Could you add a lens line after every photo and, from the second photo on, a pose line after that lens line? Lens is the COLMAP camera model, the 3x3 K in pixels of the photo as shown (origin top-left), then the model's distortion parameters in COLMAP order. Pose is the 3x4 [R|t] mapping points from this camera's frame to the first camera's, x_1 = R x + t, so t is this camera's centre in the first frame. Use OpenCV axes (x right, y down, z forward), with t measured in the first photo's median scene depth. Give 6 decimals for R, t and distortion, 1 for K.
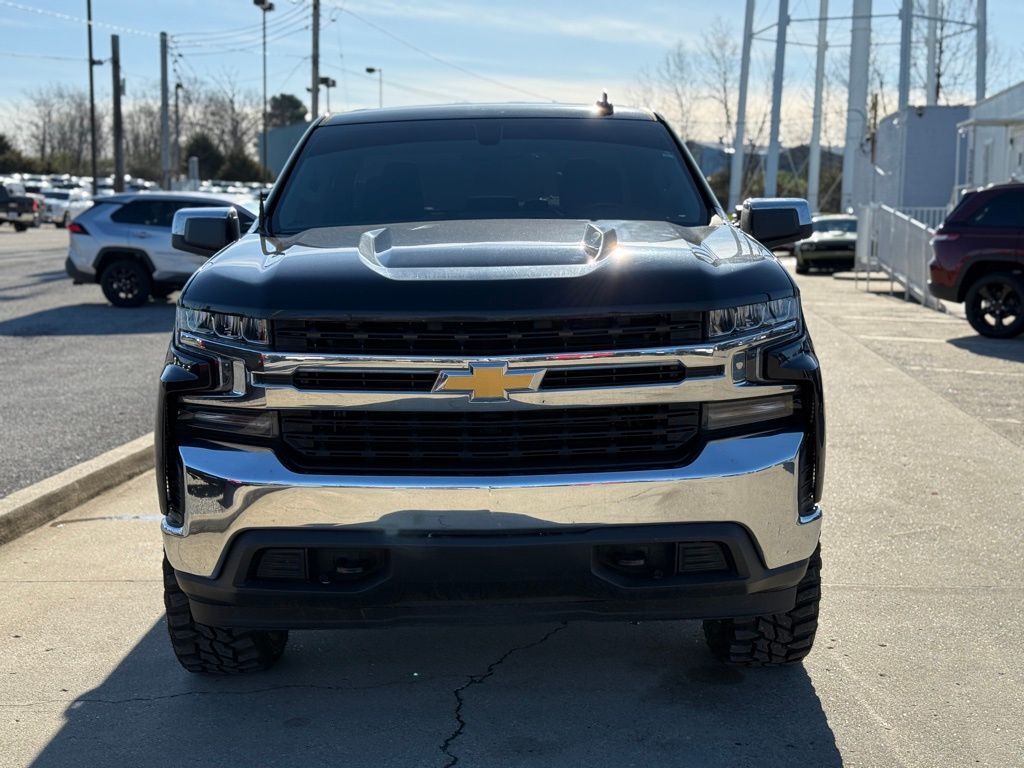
lens RADIAL K [[1452.9, 0, 506.8], [0, 1452.9, 387.3], [0, 0, 1]] dist [0.152709, -0.157755]
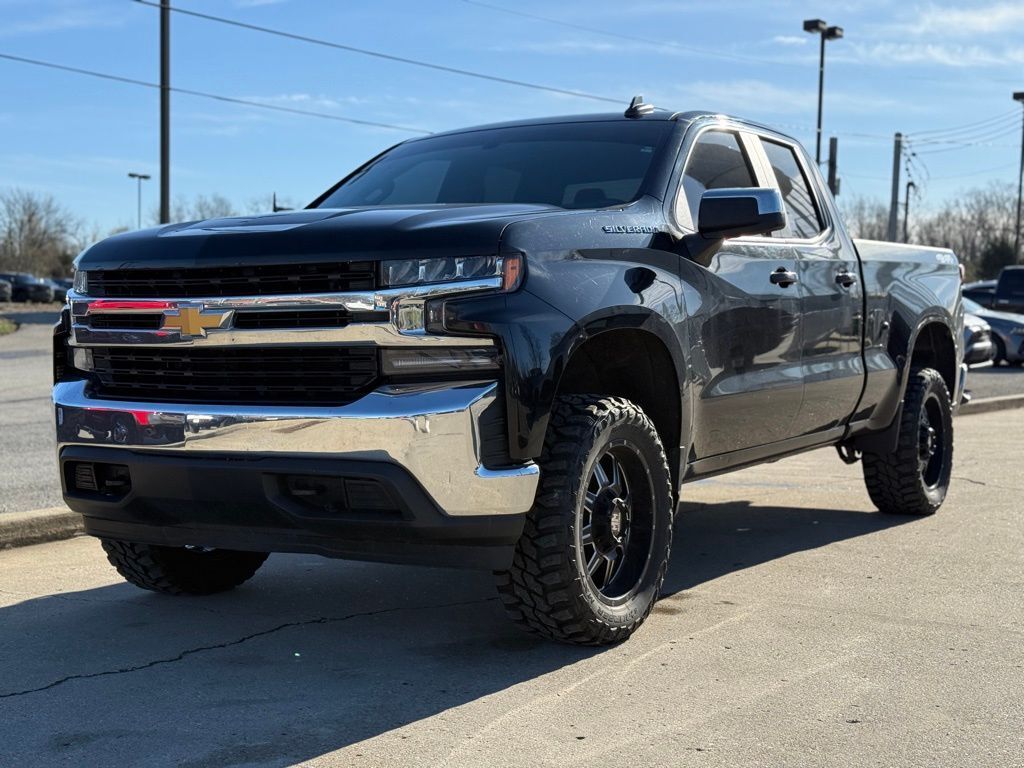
lens RADIAL K [[1450.8, 0, 503.4], [0, 1450.8, 382.1], [0, 0, 1]] dist [0.151762, -0.119555]
pose [[0.847918, 0.029939, -0.529281, 0.610787], [-0.071998, 0.995657, -0.059023, 0.071833], [0.525216, 0.088154, 0.846391, 0.124796]]
